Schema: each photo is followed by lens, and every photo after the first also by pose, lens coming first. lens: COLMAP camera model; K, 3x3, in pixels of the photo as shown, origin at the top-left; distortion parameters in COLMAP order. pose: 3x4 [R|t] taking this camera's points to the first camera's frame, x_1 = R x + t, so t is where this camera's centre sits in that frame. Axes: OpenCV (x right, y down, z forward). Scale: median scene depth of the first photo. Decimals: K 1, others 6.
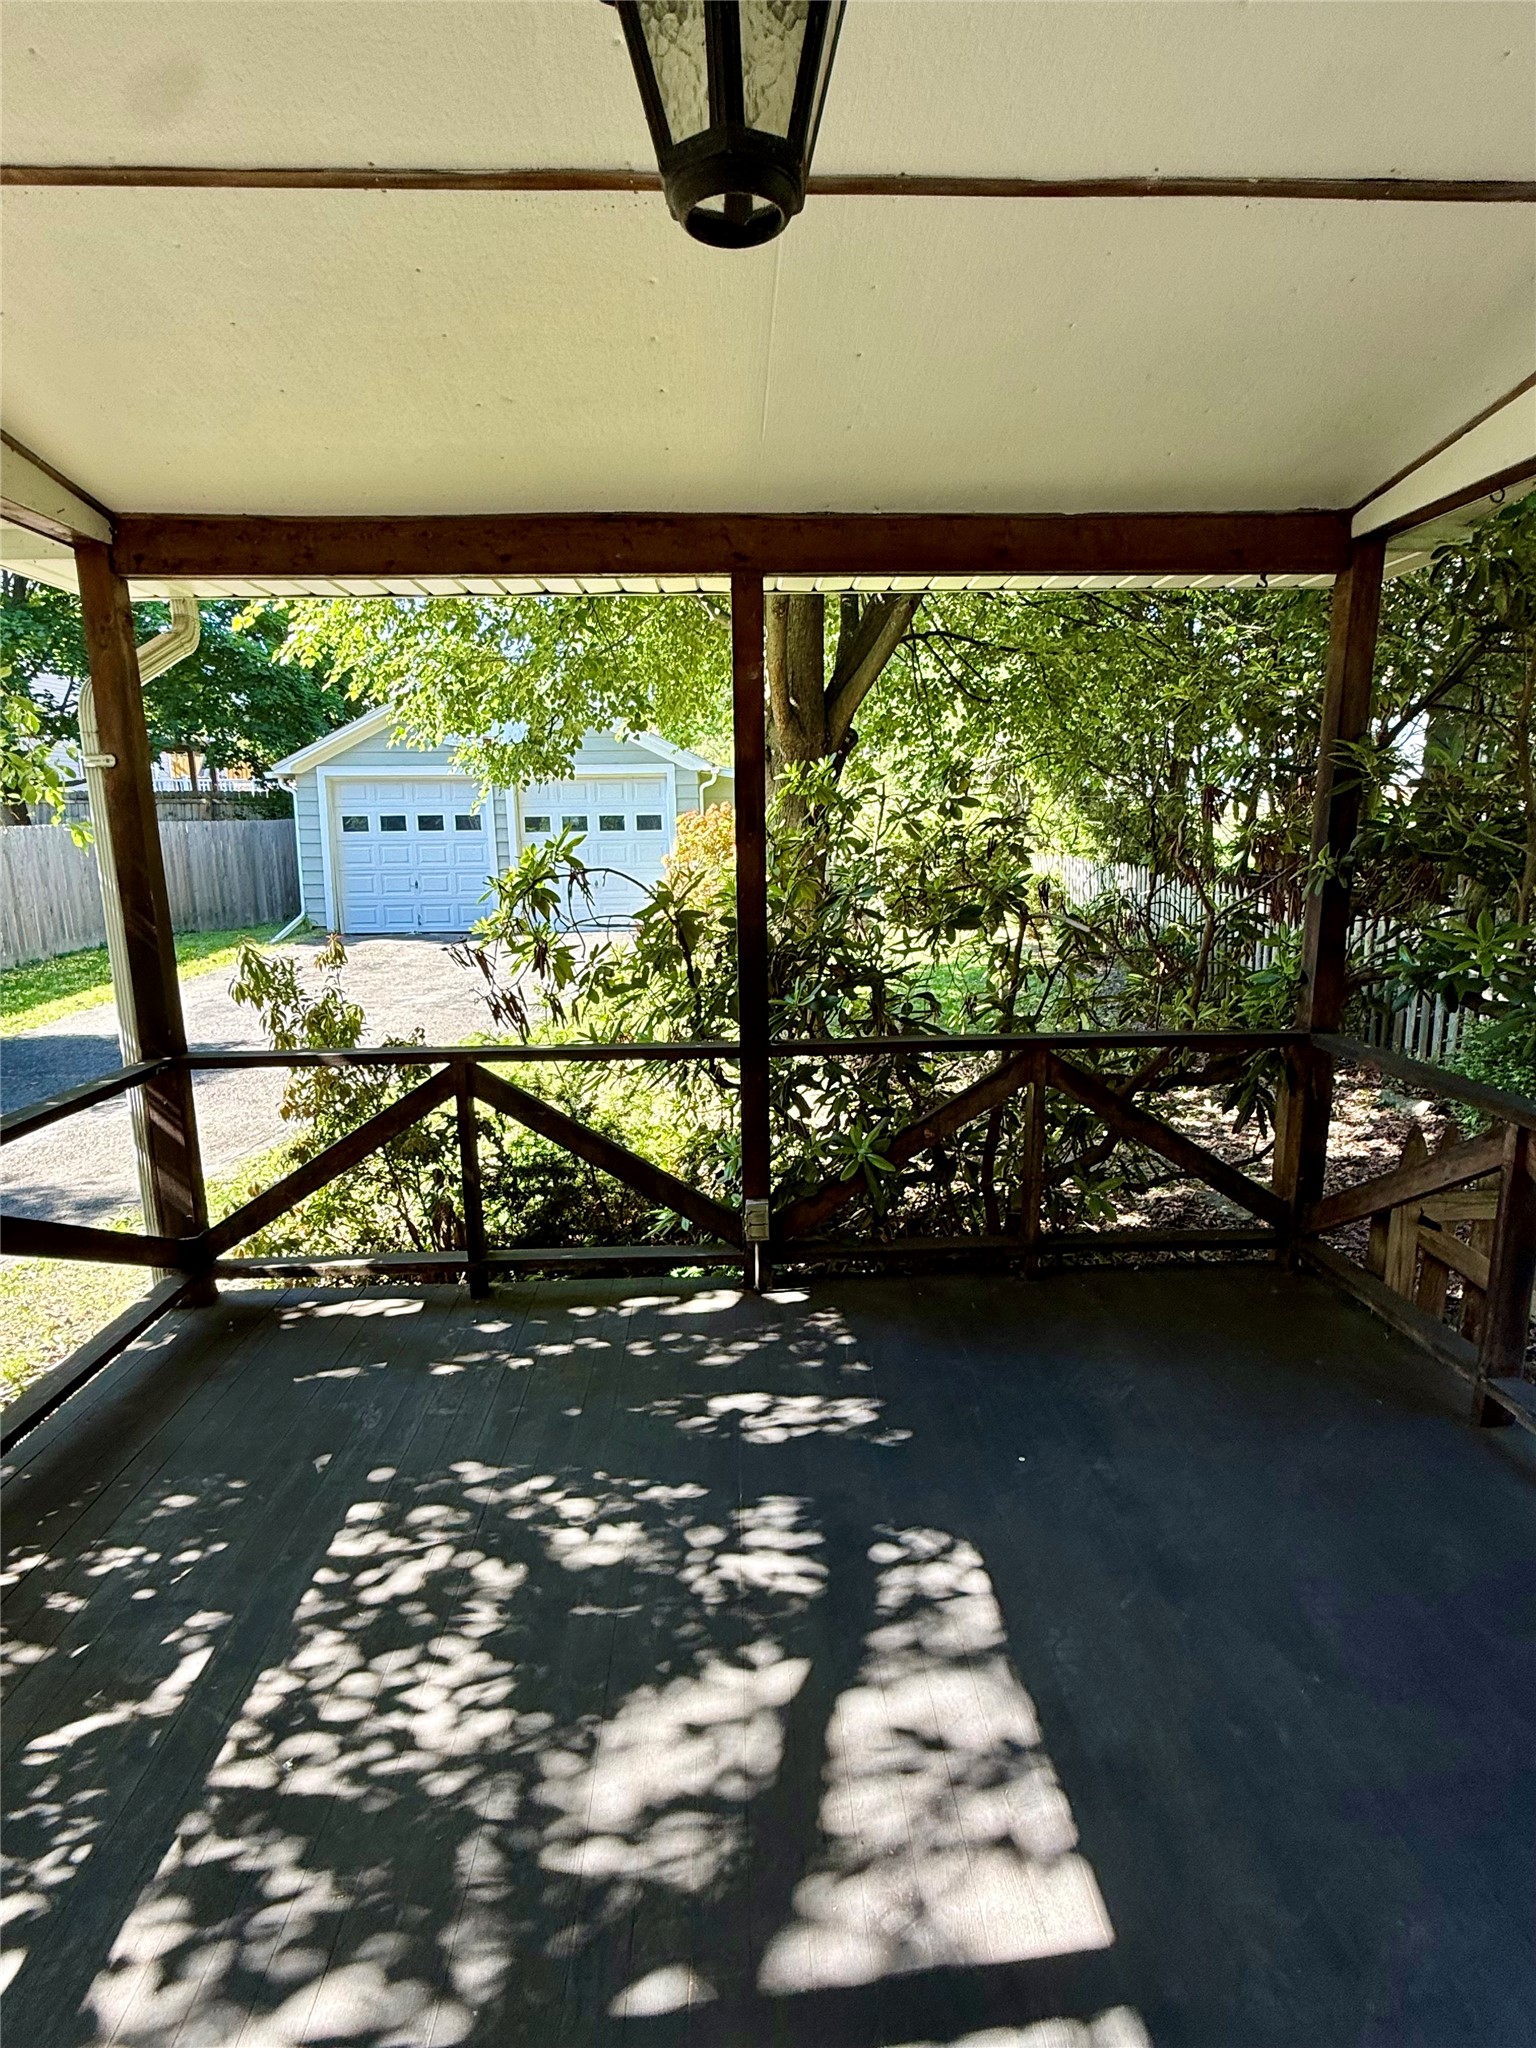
lens RADIAL K [[1054.8, 0, 759.5], [0, 1054.8, 1022.2], [0, 0, 1]] dist [-0.000501, 0.000127]
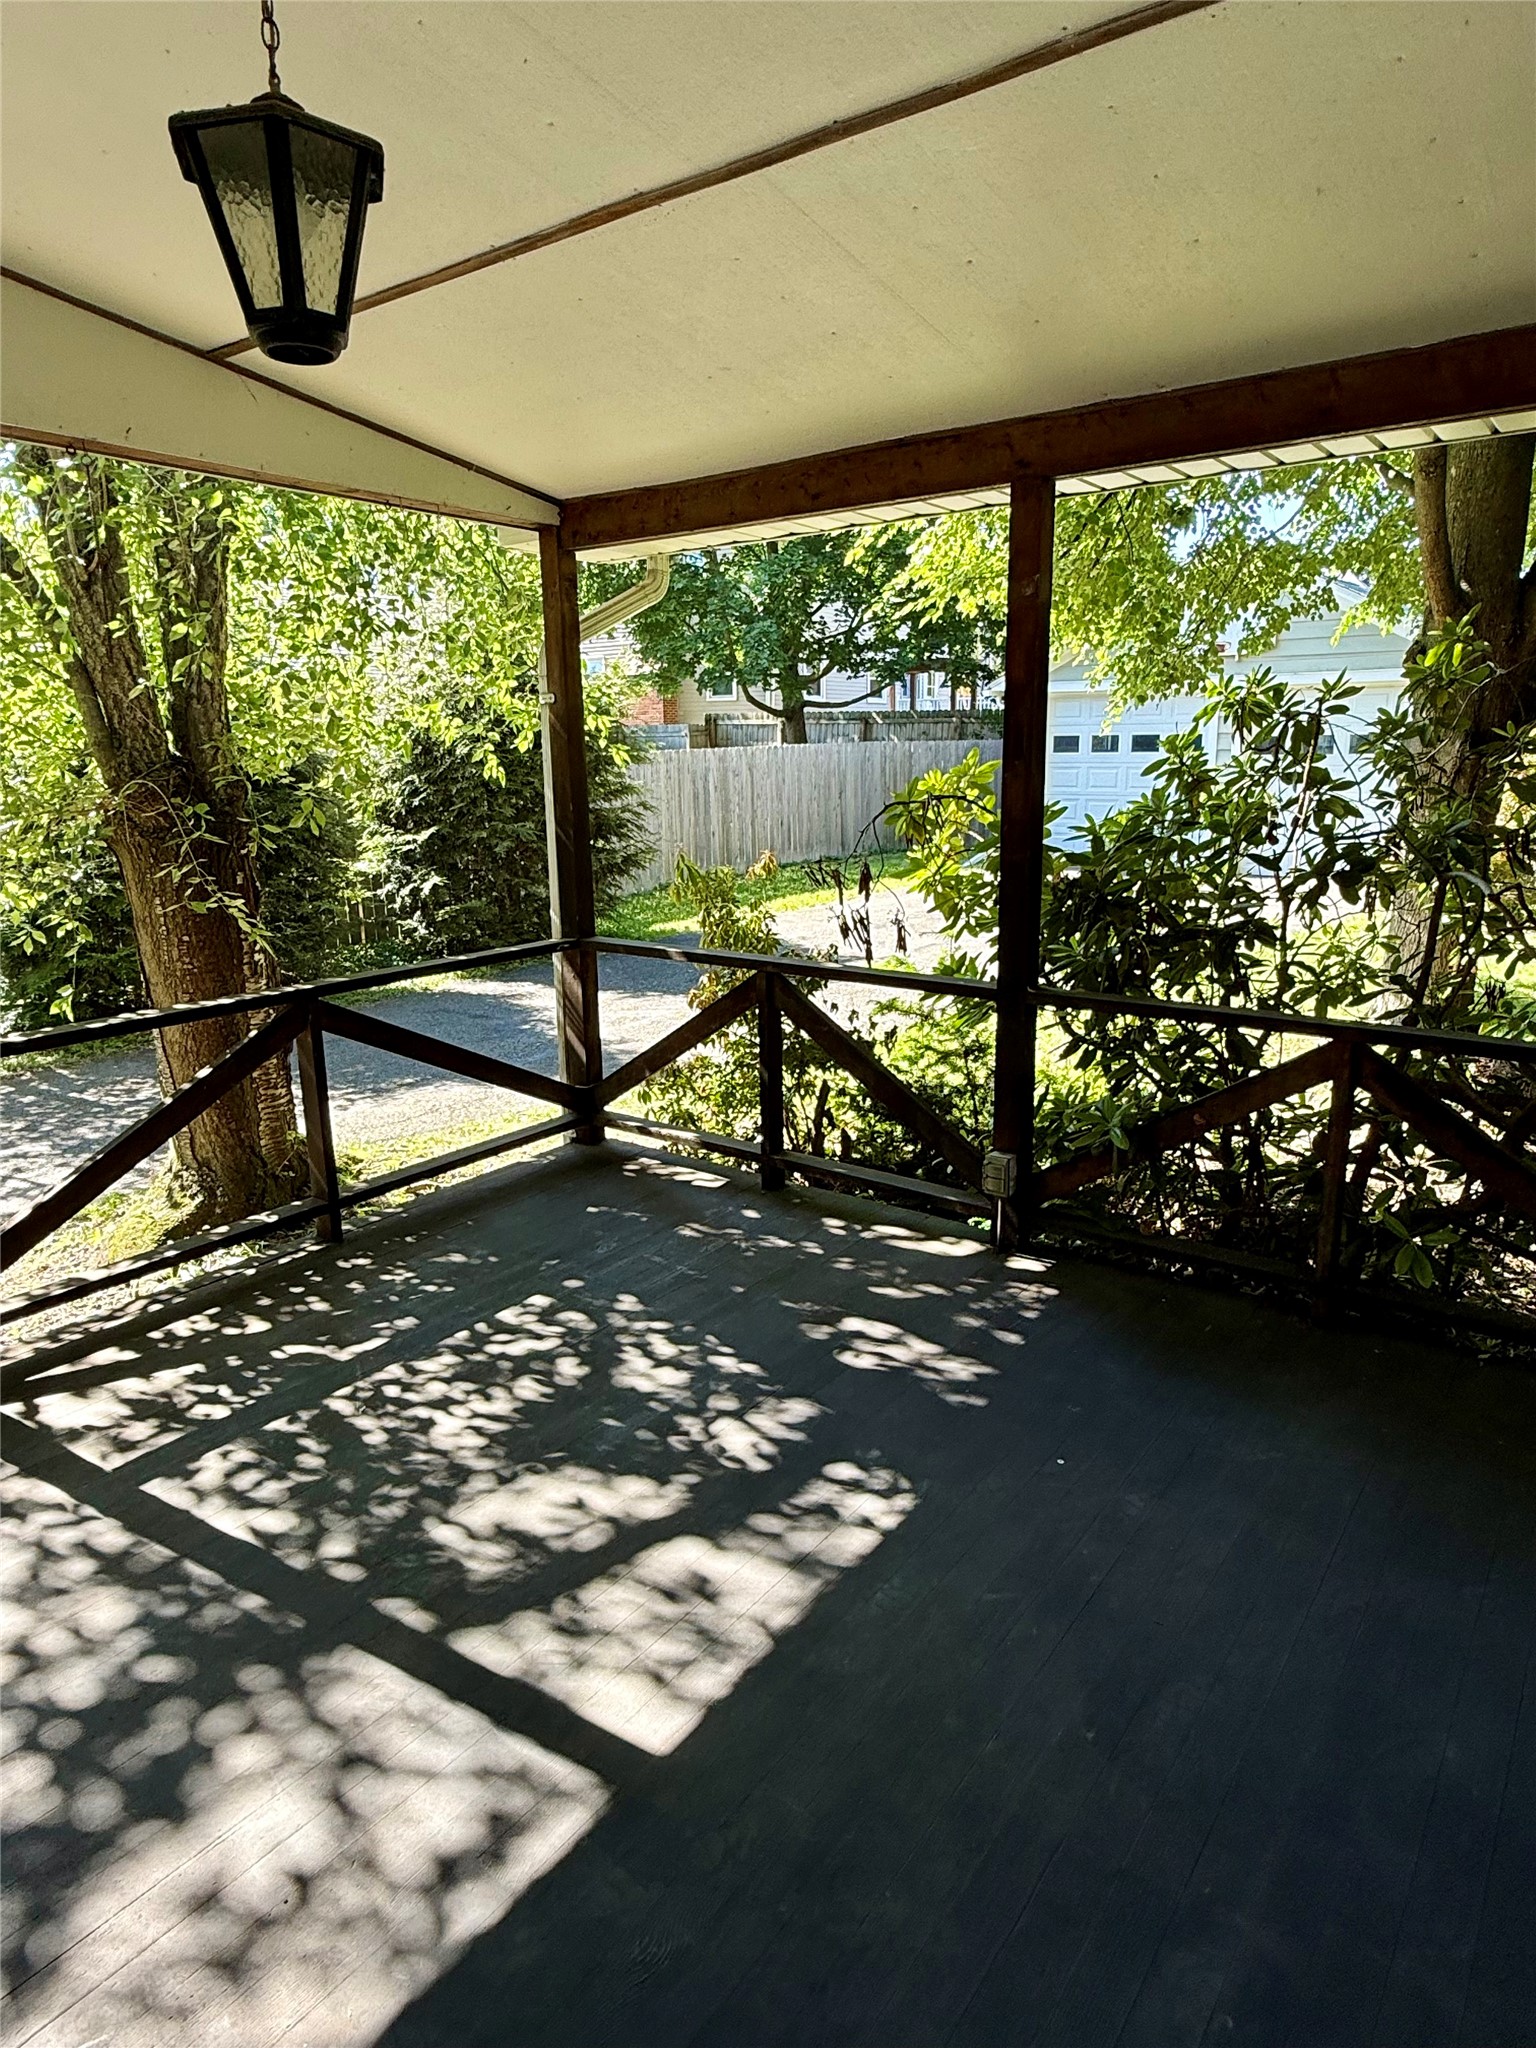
lens RADIAL K [[1224.2, 0, 778.1], [0, 1224.2, 1016.3], [0, 0, 1]] dist [-0.001163, 0.001571]
pose [[0.777777, 0.139460, -0.612874, 0.722263], [-0.118438, 0.990125, 0.074999, -0.015025], [0.617281, 0.014255, 0.786614, 0.023998]]
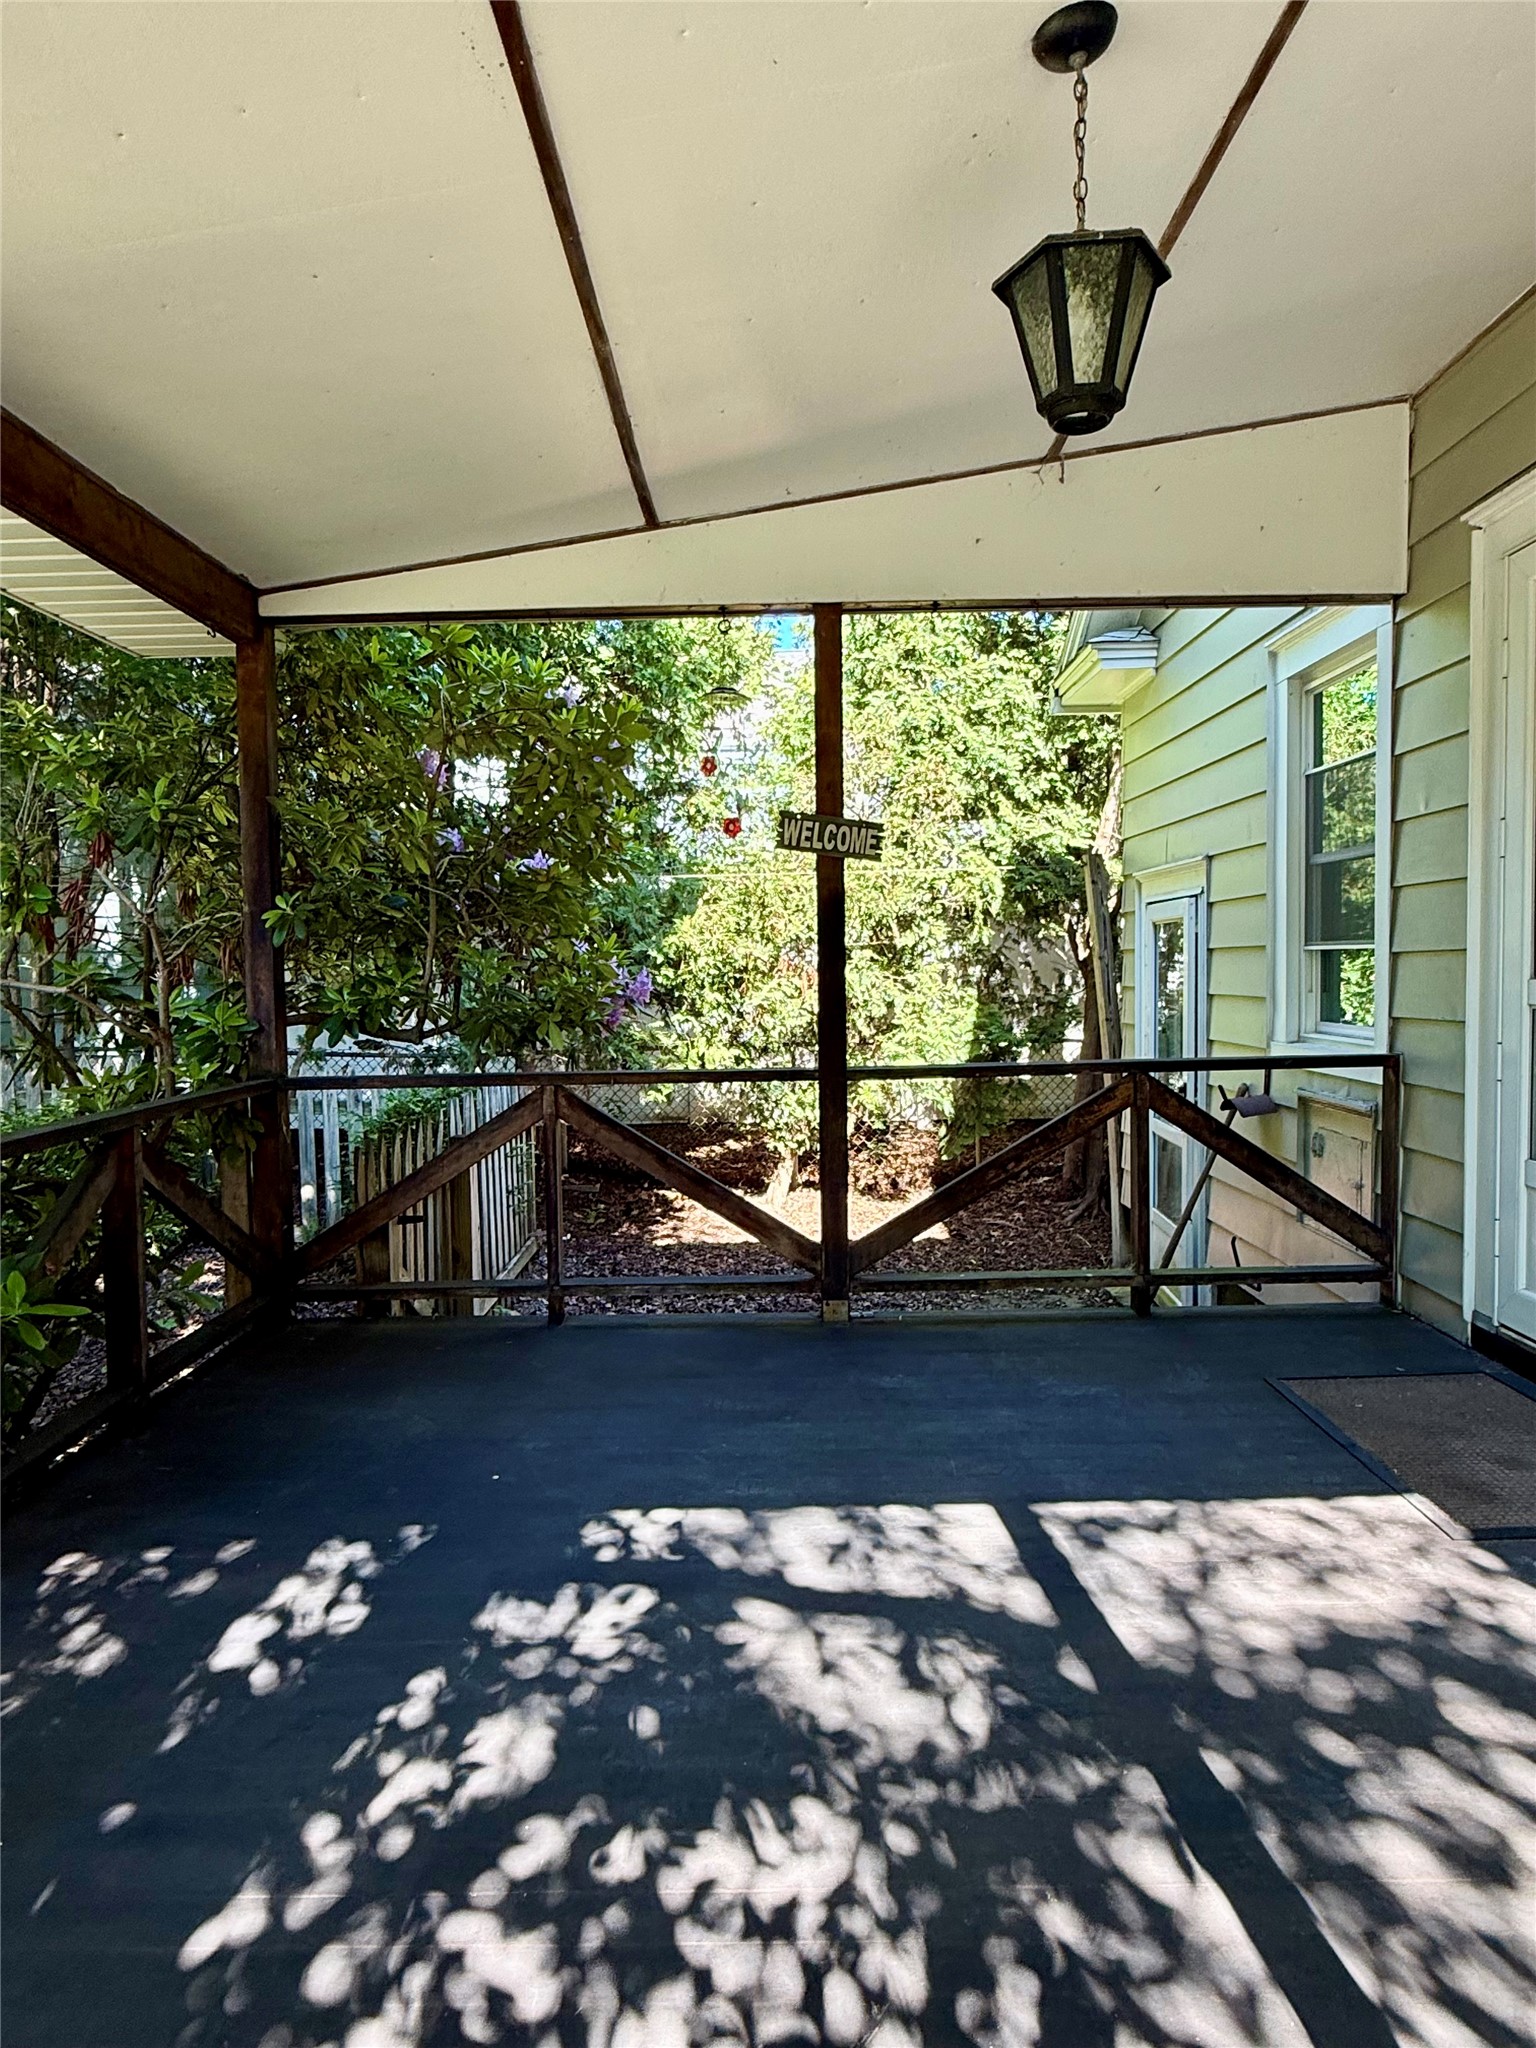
lens RADIAL K [[1222.8, 0, 762.2], [0, 1222.8, 1020.5], [0, 0, 1]] dist [0.000669, 0.000689]
pose [[0.044848, -0.027859, 0.998605, -0.924956], [0.210916, 0.977342, 0.017794, 0.046121], [-0.976475, 0.209824, 0.049708, 0.691632]]
